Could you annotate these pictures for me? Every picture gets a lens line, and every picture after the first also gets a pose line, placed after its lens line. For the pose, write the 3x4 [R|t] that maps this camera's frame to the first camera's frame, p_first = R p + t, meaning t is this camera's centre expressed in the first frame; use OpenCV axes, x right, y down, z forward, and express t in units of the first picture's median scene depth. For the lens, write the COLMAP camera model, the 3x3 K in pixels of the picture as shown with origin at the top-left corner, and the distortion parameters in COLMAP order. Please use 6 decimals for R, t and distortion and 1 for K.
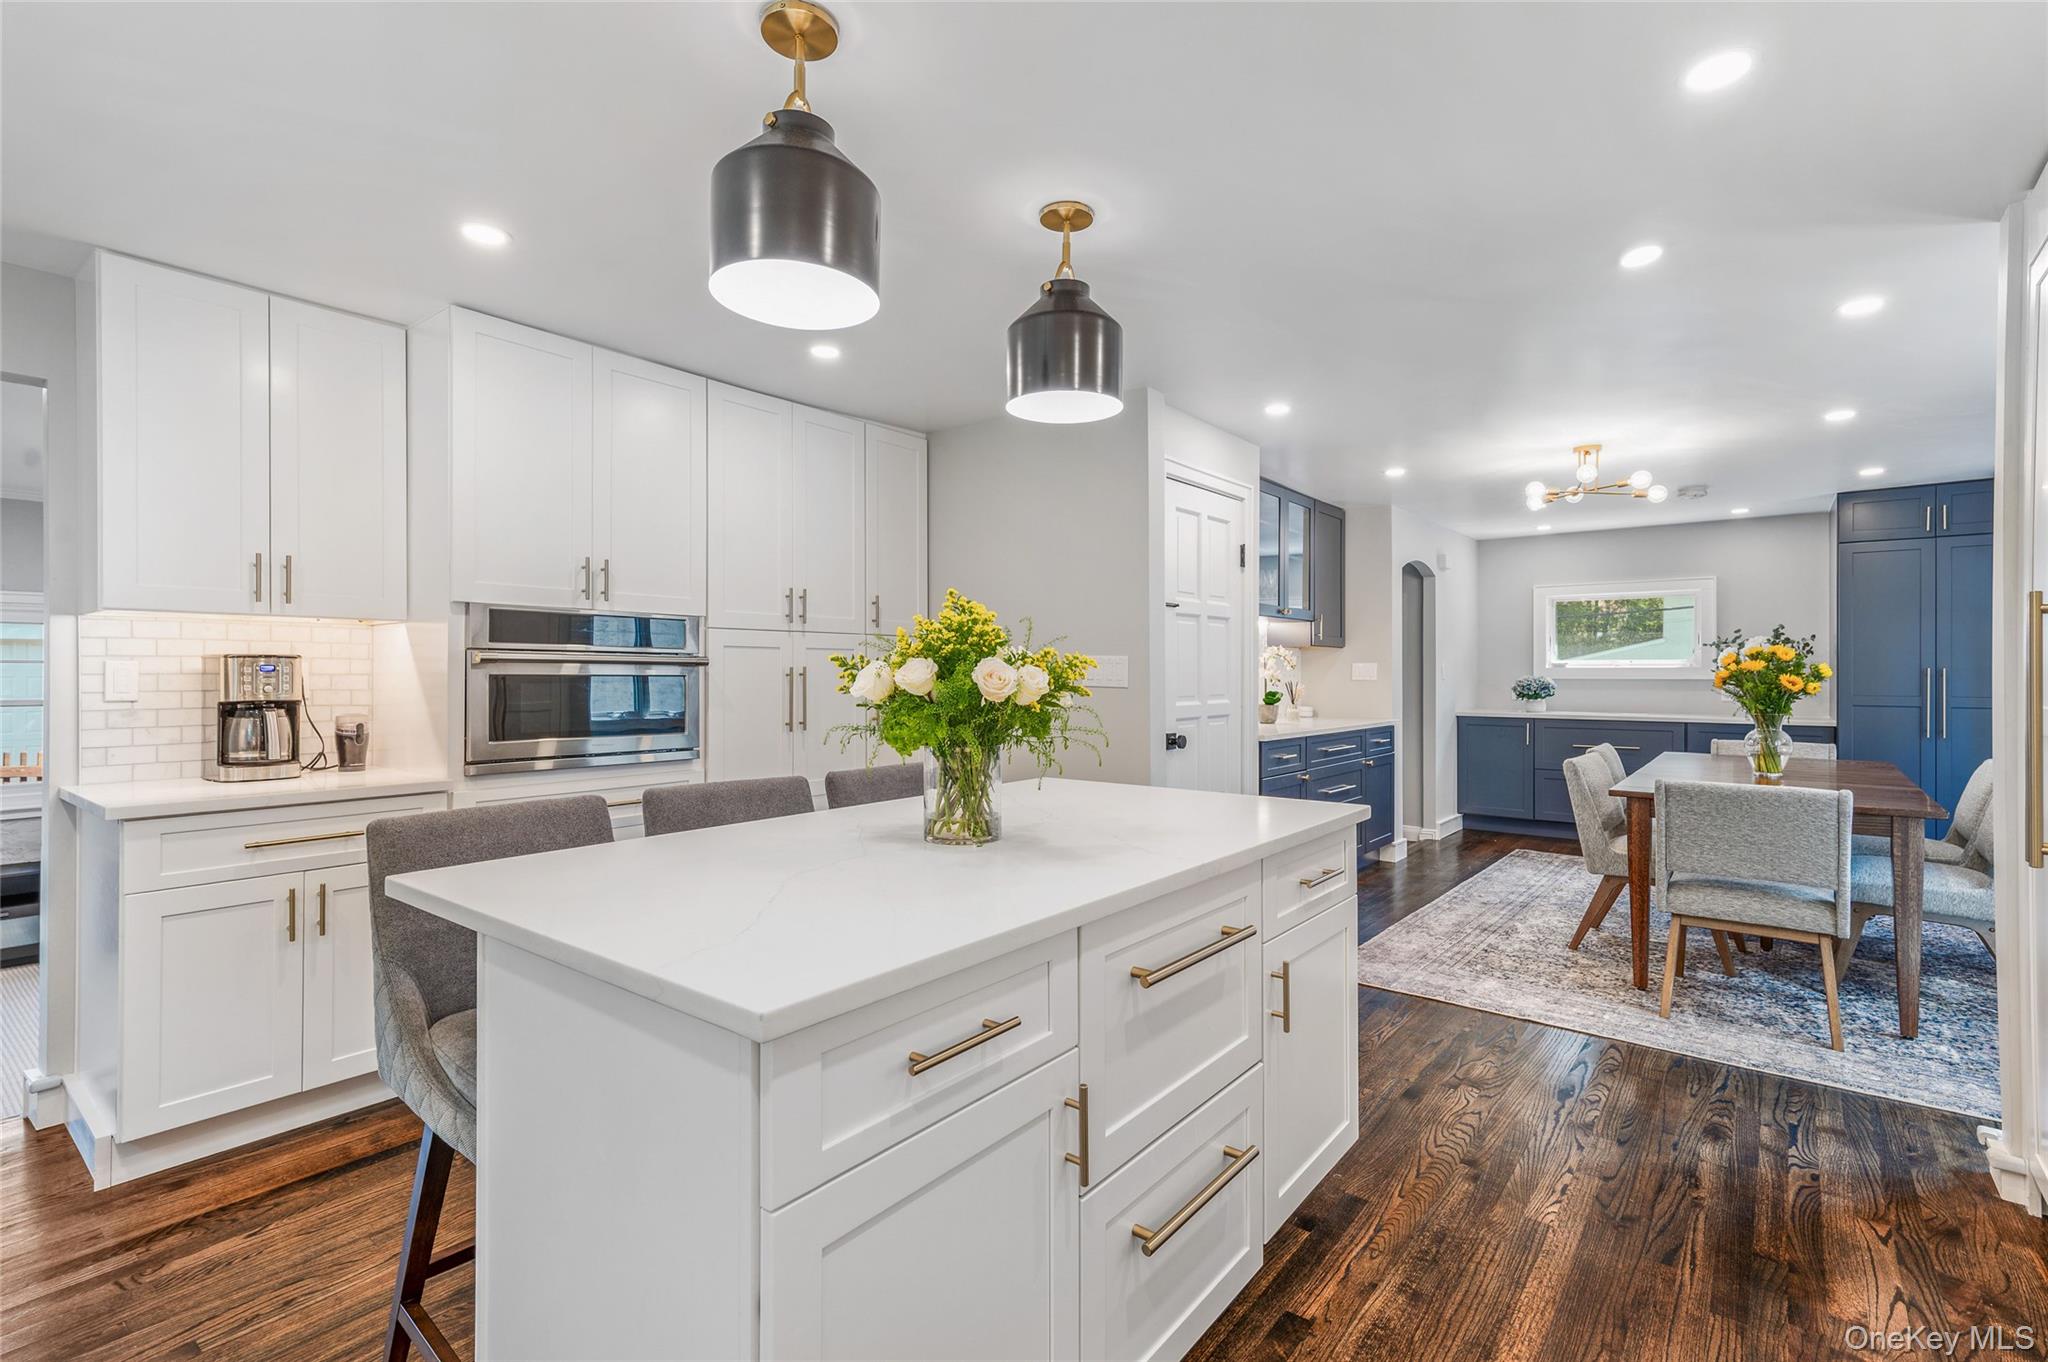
lens RADIAL K [[925.7, 0, 1024.0], [0, 925.7, 681.0], [0, 0, 1]] dist [0.002702, 0.000542]
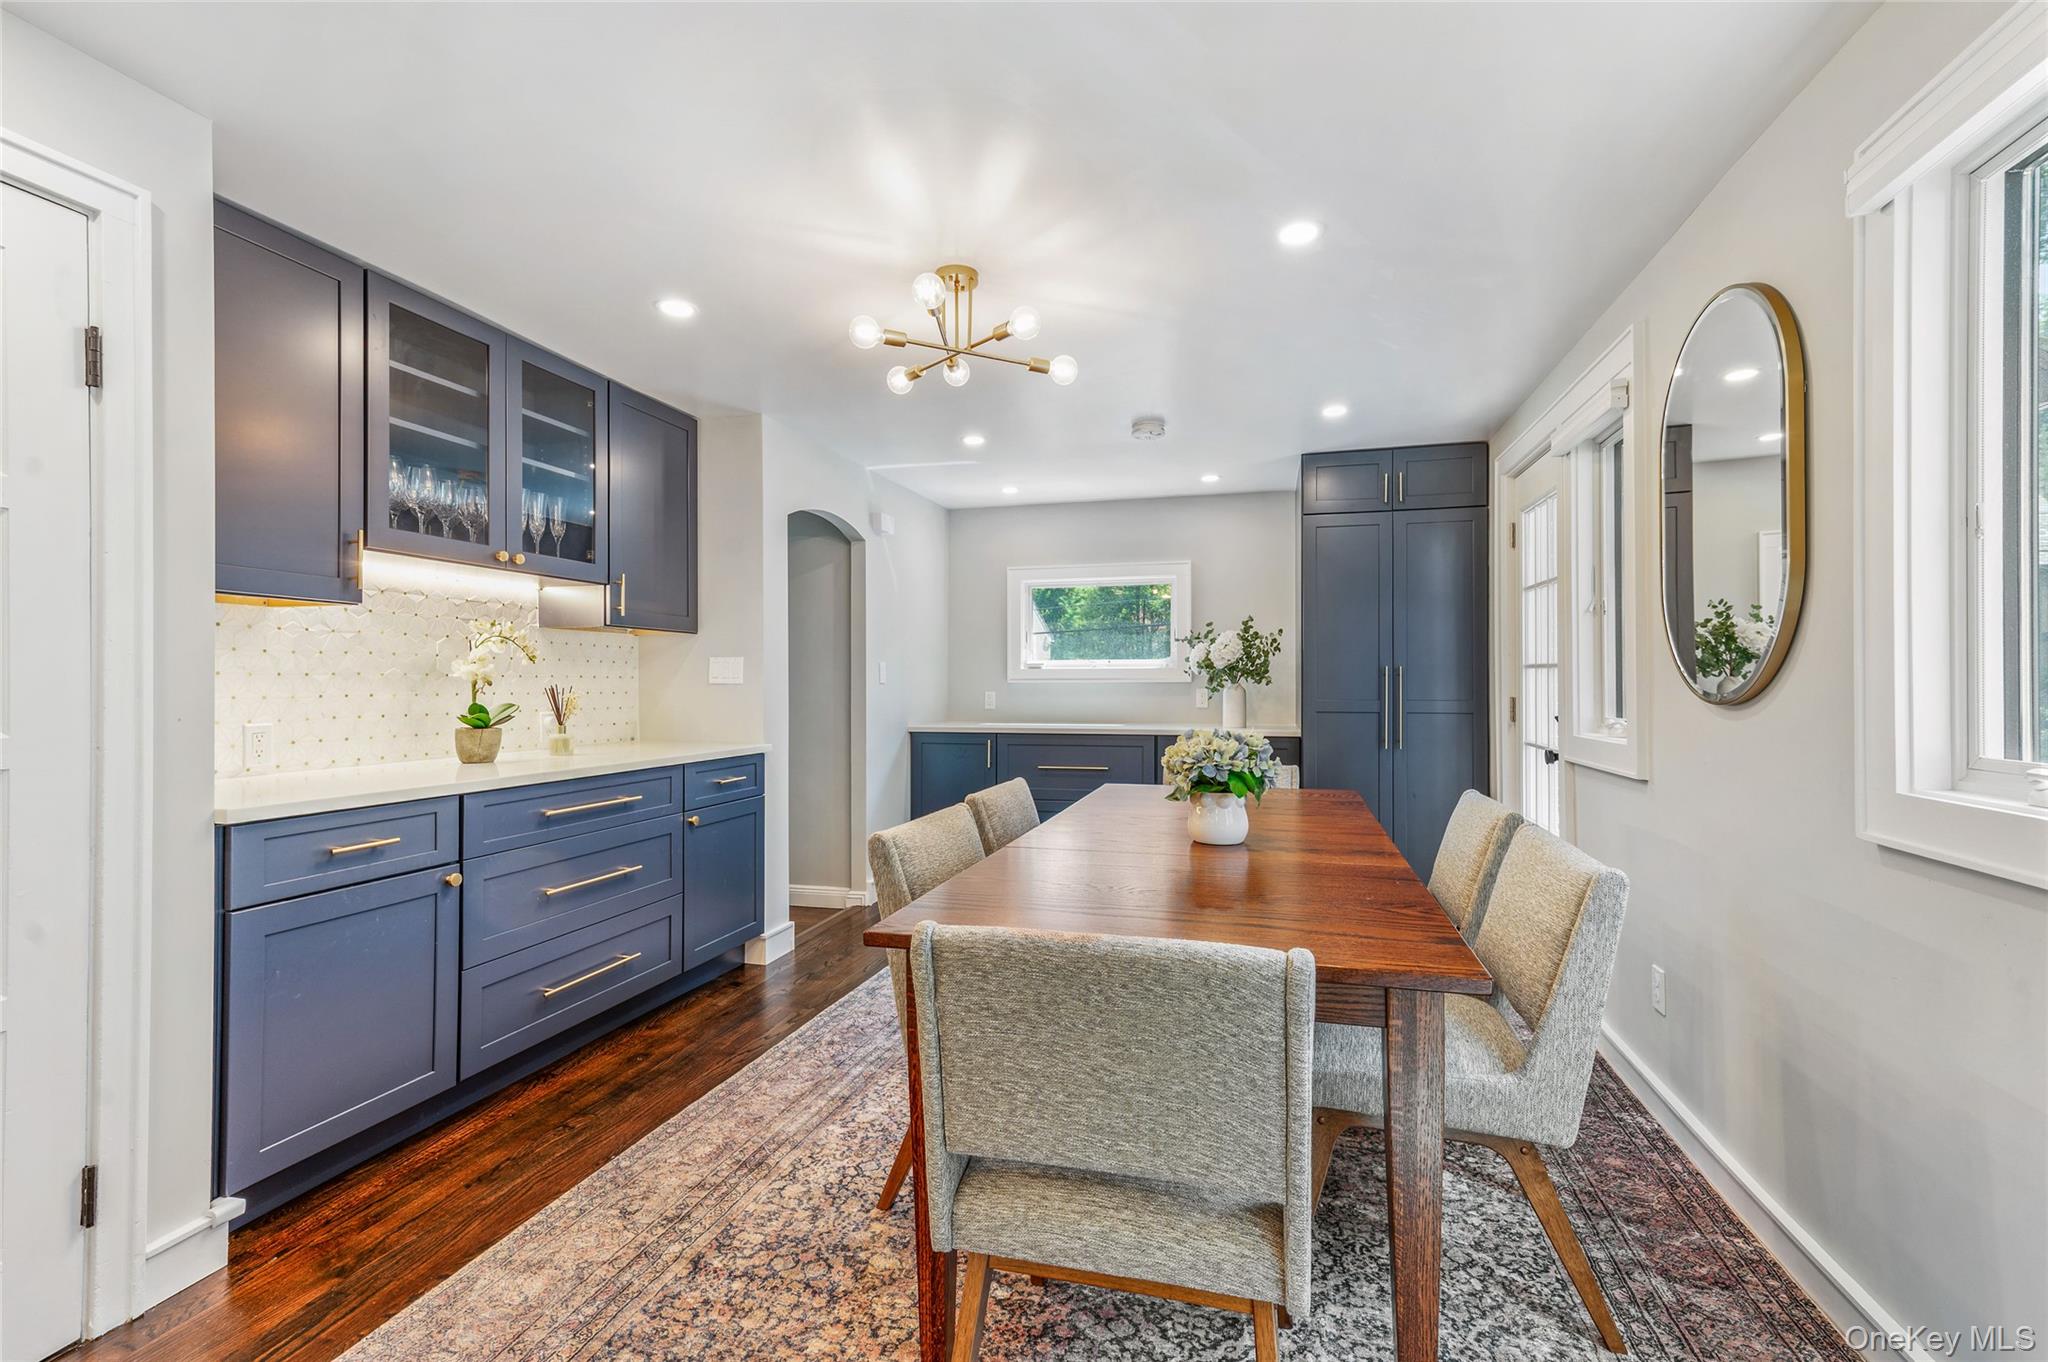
lens RADIAL K [[929.2, 0, 1024.0], [0, 929.2, 681.0], [0, 0, 1]] dist [-0.001379, 0.000089]
pose [[0.912117, -0.000660, 0.409930, 0.316359], [0.004507, 0.999954, -0.008420, 0.004578], [-0.409906, 0.009528, 0.912078, 0.352303]]
